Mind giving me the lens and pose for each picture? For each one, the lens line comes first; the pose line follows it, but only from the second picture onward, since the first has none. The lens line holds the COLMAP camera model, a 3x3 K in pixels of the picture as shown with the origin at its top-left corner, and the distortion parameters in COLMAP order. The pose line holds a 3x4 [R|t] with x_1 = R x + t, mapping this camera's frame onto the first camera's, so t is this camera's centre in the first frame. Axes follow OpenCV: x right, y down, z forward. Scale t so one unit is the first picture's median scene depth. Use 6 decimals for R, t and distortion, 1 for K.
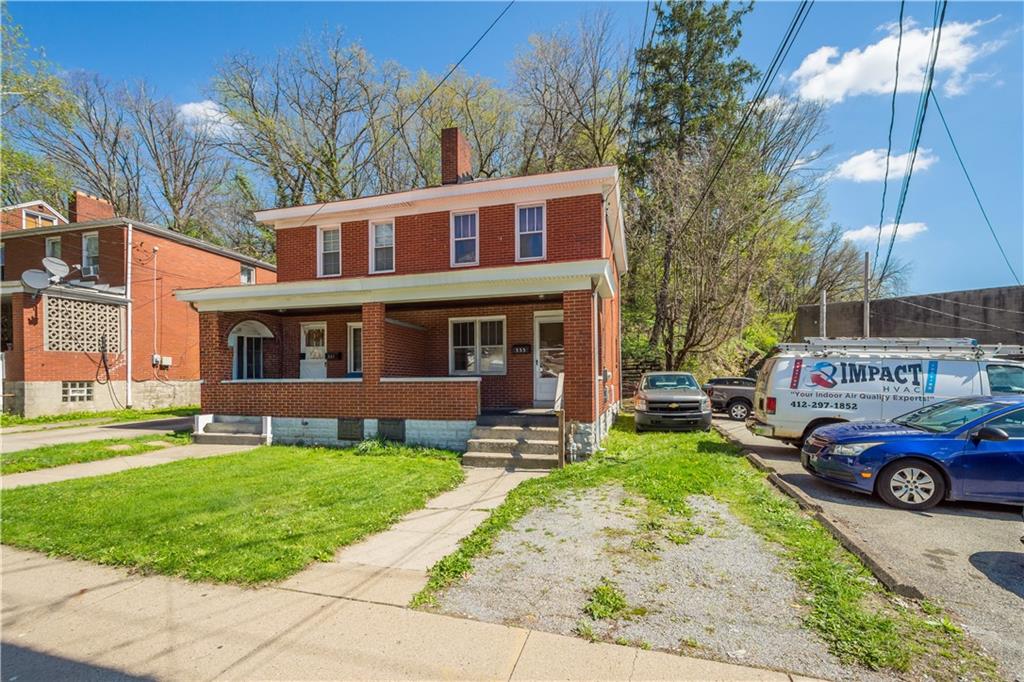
lens RADIAL K [[448.1, 0, 527.3], [0, 448.1, 371.5], [0, 0, 1]] dist [0.010963, -0.003618]
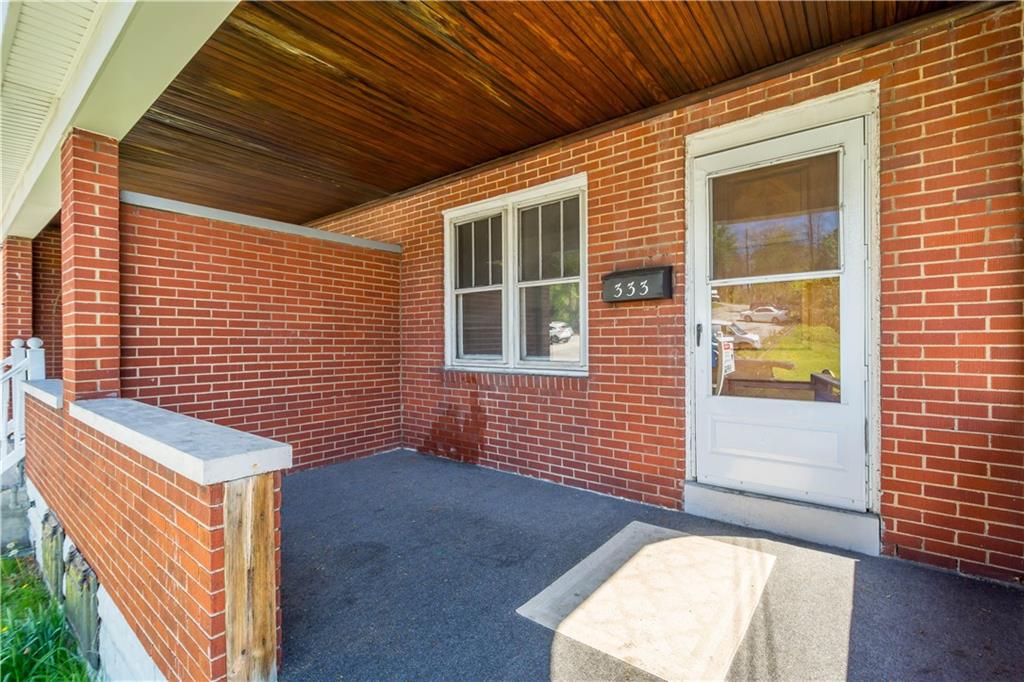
lens RADIAL K [[448.1, 0, 517.9], [0, 448.1, 340.7], [0, 0, 1]] dist [0.010963, -0.003618]
pose [[0.912736, 0.001226, -0.408549, 0.031015], [0.011146, 0.999549, 0.027901, -0.024412], [0.408399, -0.030020, 0.912310, 0.707006]]
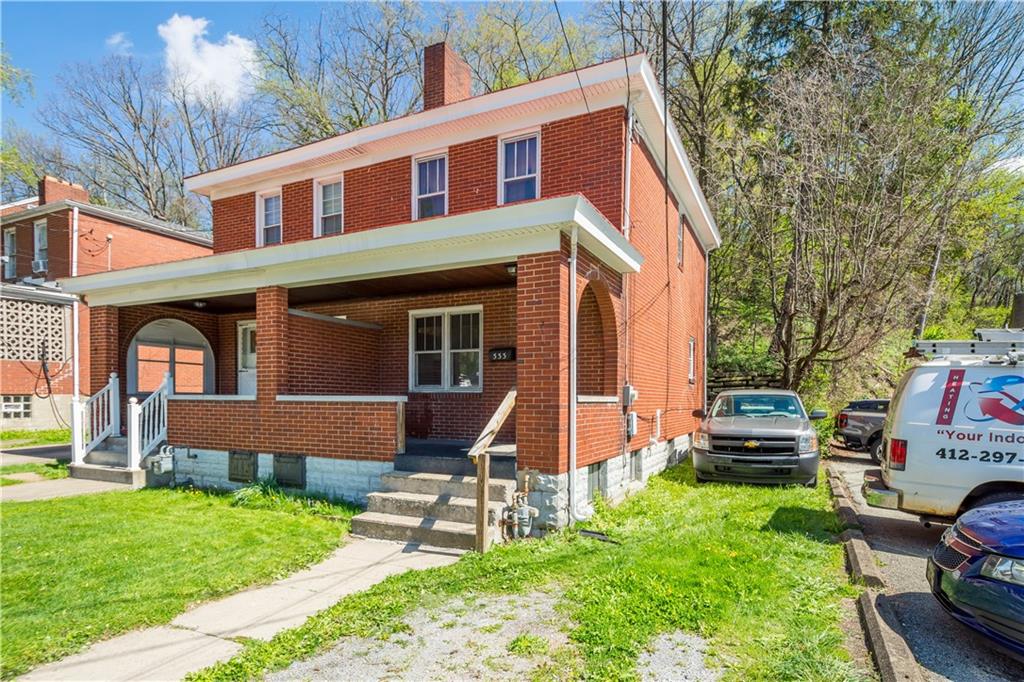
lens RADIAL K [[544.4, 0, 522.3], [0, 544.4, 406.3], [0, 0, 1]] dist [0.006146, -0.001735]
pose [[0.980459, 0.015550, -0.196106, 0.173055], [-0.008704, 0.999324, 0.035719, -0.001923], [0.196529, -0.033314, 0.979932, 0.200952]]
